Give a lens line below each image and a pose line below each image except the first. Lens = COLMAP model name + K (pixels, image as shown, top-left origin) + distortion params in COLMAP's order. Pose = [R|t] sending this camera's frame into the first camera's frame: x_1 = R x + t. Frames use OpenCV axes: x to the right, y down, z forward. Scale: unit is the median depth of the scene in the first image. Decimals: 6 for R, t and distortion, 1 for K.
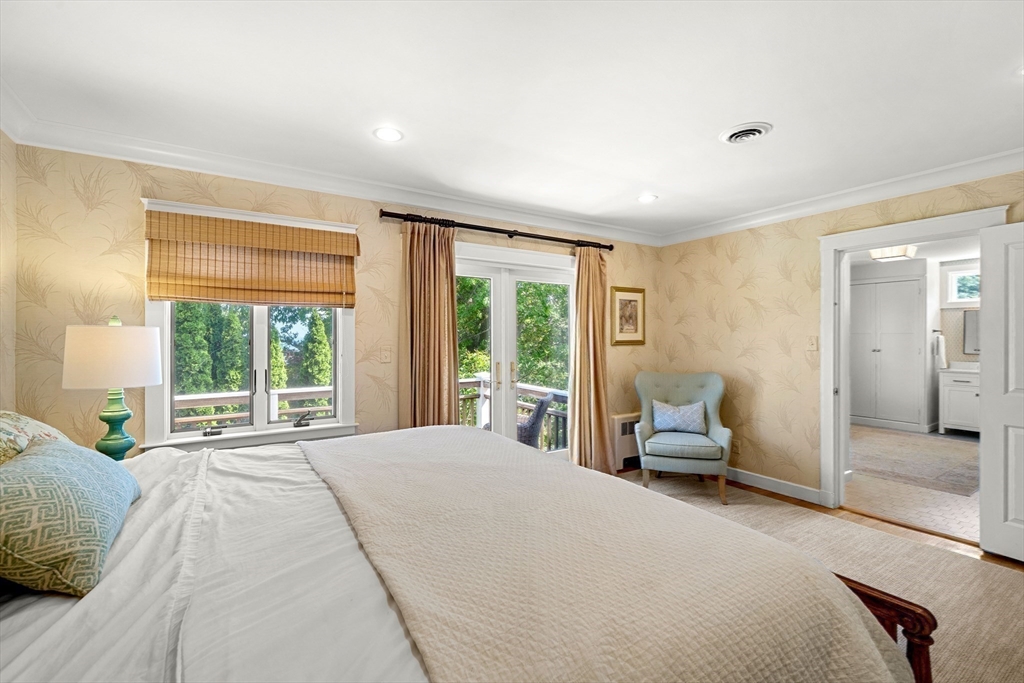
lens RADIAL K [[437.9, 0, 507.6], [0, 437.9, 337.7], [0, 0, 1]] dist [-0.002205, -0.000052]
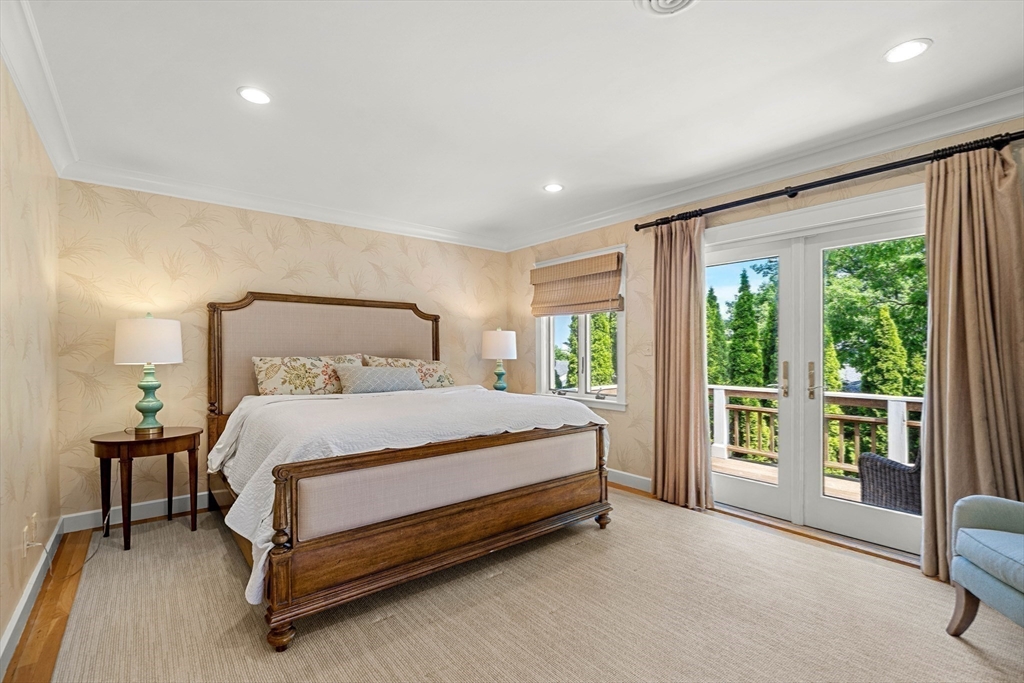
lens RADIAL K [[437.9, 0, 507.5], [0, 437.9, 347.9], [0, 0, 1]] dist [-0.002205, -0.000052]
pose [[0.133246, 0.001822, -0.991081, 0.661462], [-0.001751, 0.999997, 0.001603, 0.029242], [0.991081, 0.001522, 0.133249, 0.400318]]
